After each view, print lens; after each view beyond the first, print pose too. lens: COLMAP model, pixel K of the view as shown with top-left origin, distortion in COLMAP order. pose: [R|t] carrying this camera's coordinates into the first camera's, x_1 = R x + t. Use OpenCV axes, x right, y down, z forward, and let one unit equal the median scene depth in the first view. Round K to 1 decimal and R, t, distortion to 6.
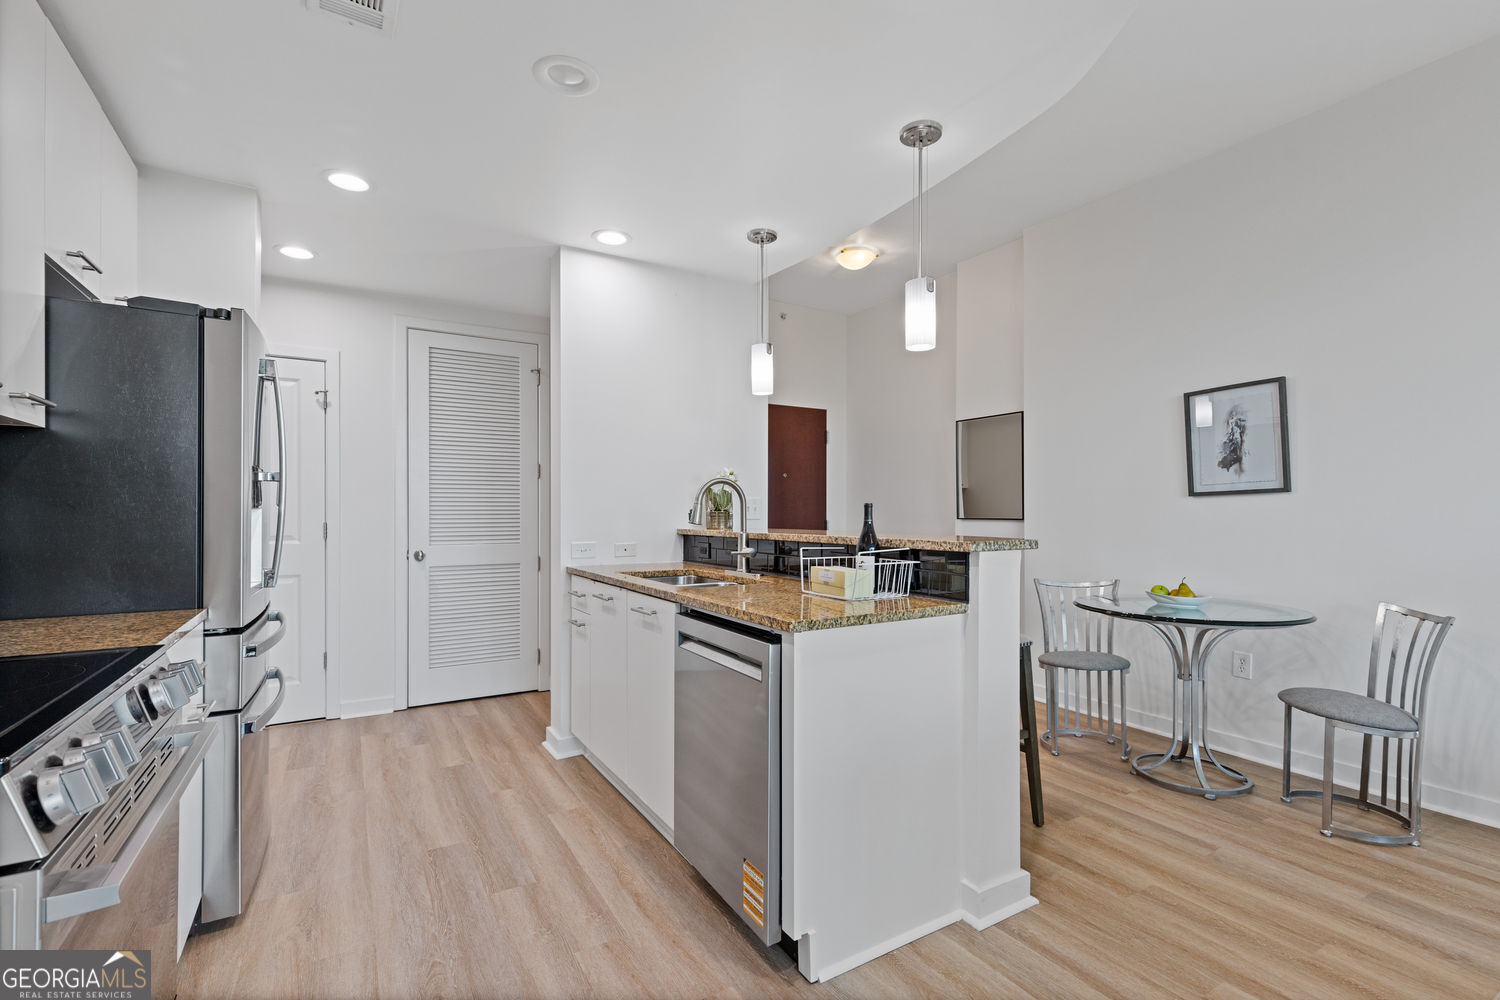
lens RADIAL K [[672.5, 0, 755.0], [0, 672.5, 506.0], [0, 0, 1]] dist [0.000186, 0.000185]
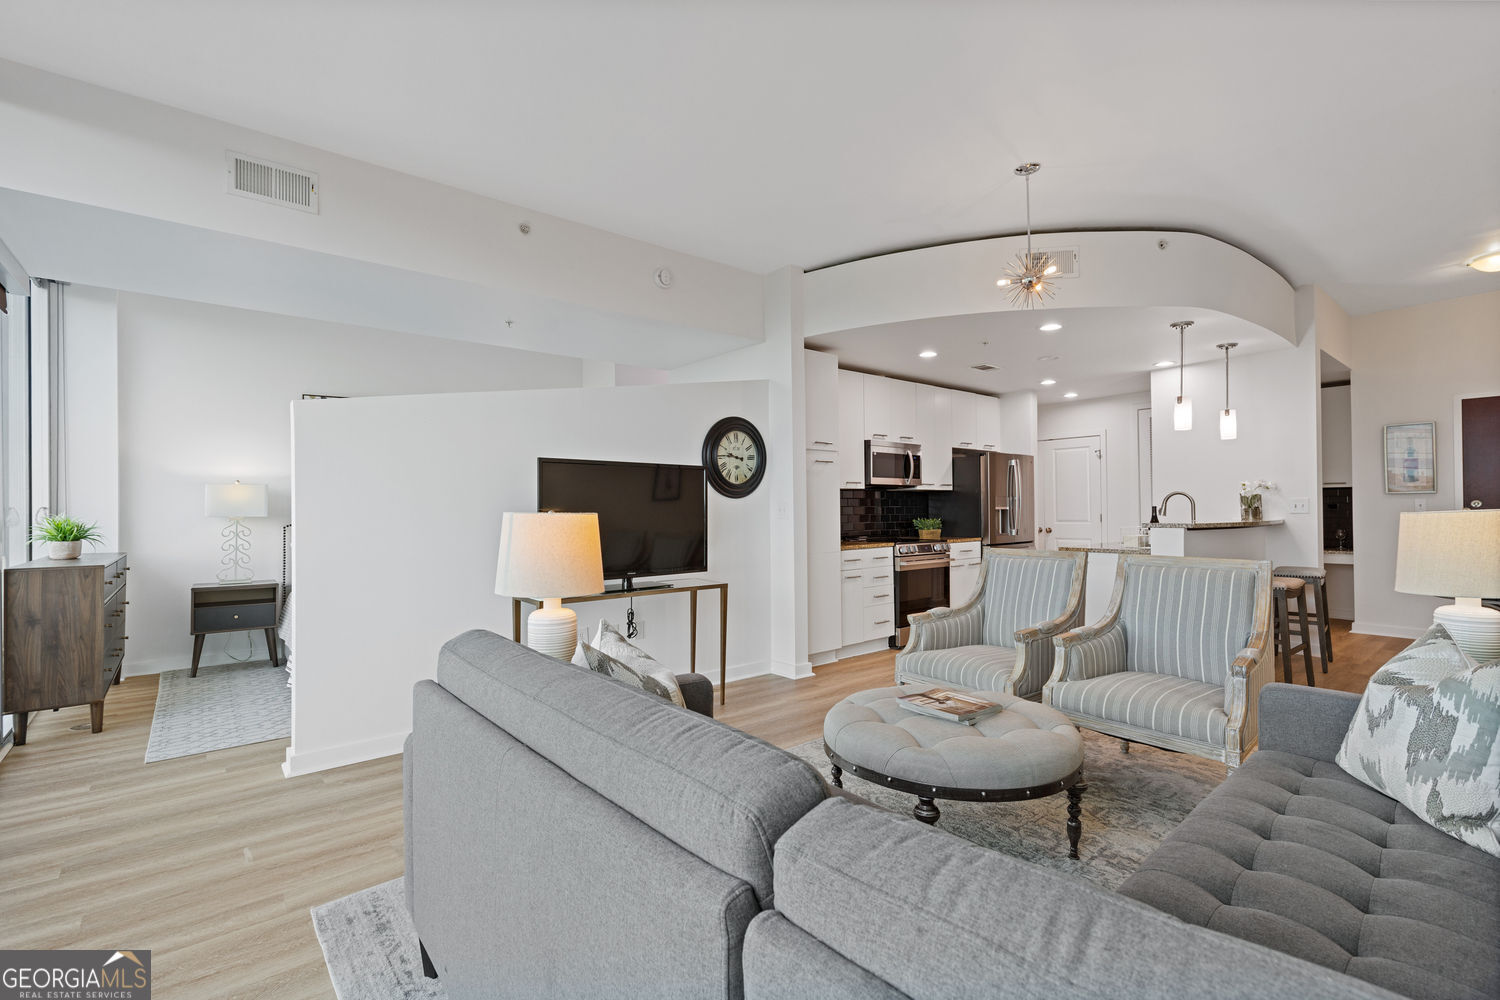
lens RADIAL K [[667.6, 0, 753.1], [0, 667.6, 504.2], [0, 0, 1]] dist [0.001229, -0.000008]
pose [[0.148987, -0.008823, -0.988800, 1.587672], [0.019097, 0.999799, -0.006043, -0.017181], [0.988655, -0.017982, 0.149126, -0.456666]]
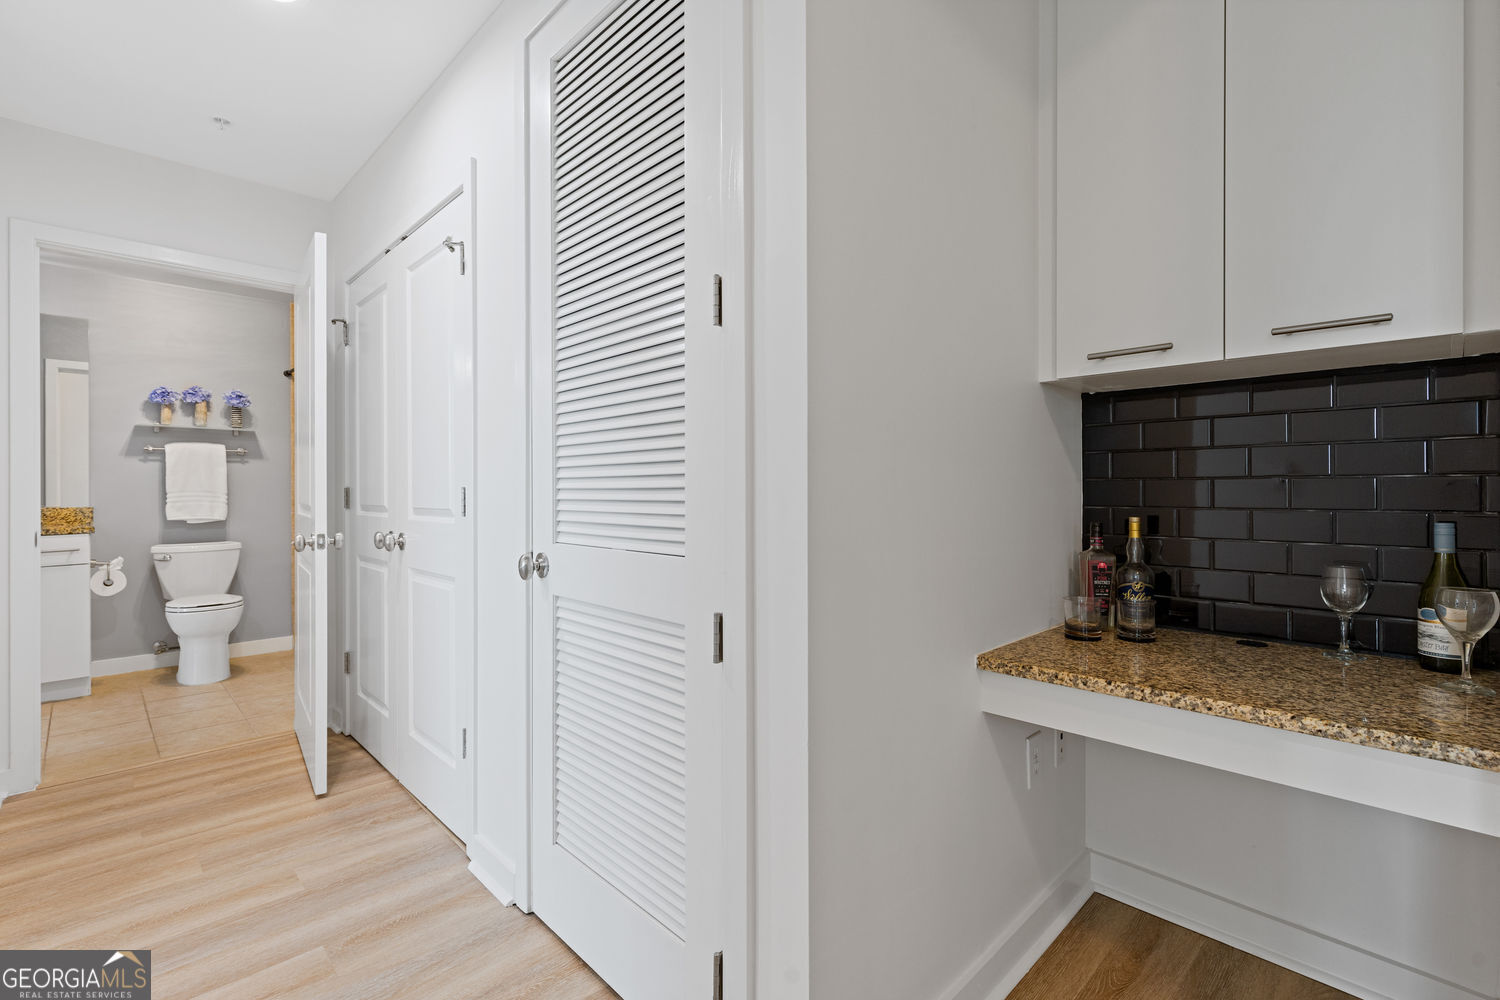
lens RADIAL K [[680.0, 0, 752.4], [0, 680.0, 495.5], [0, 0, 1]] dist [0.001292, -0.000206]
pose [[0.234609, 0.004278, -0.972080, -0.075774], [0.007687, 0.999951, 0.006256, 0.038559], [0.972059, -0.008941, 0.234564, 1.438526]]
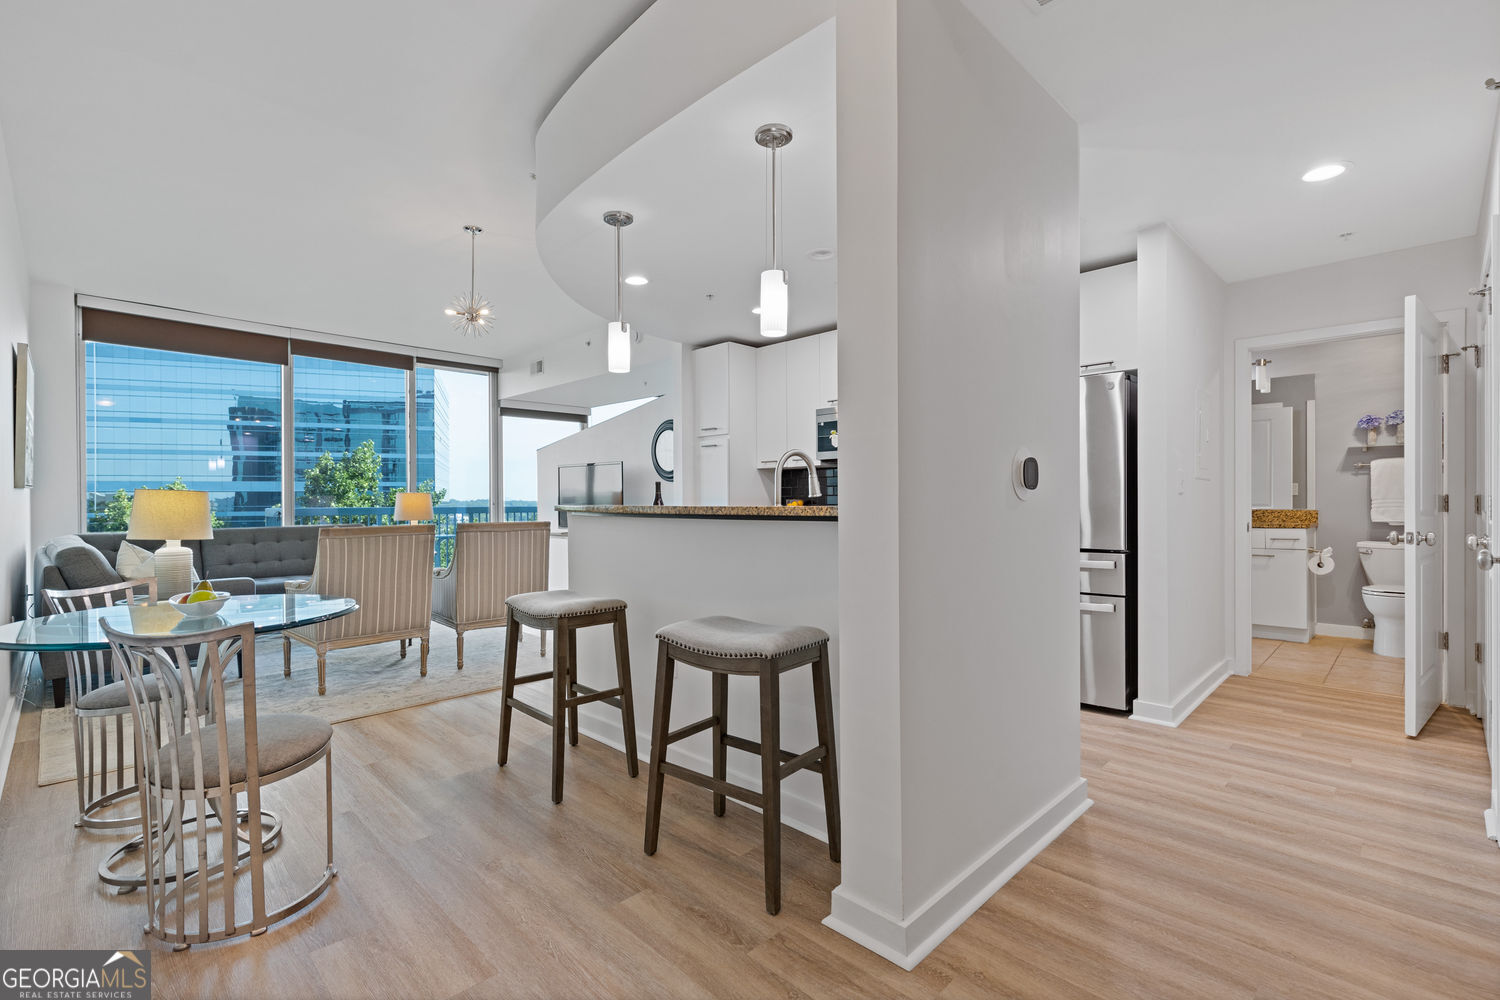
lens RADIAL K [[672.5, 0, 755.0], [0, 672.5, 506.0], [0, 0, 1]] dist [0.000186, 0.000185]
pose [[-0.969274, 0.005720, -0.245917, 0.247092], [0.006165, 0.999980, -0.001041, 0.040954], [0.245907, -0.002525, -0.969290, 1.892278]]
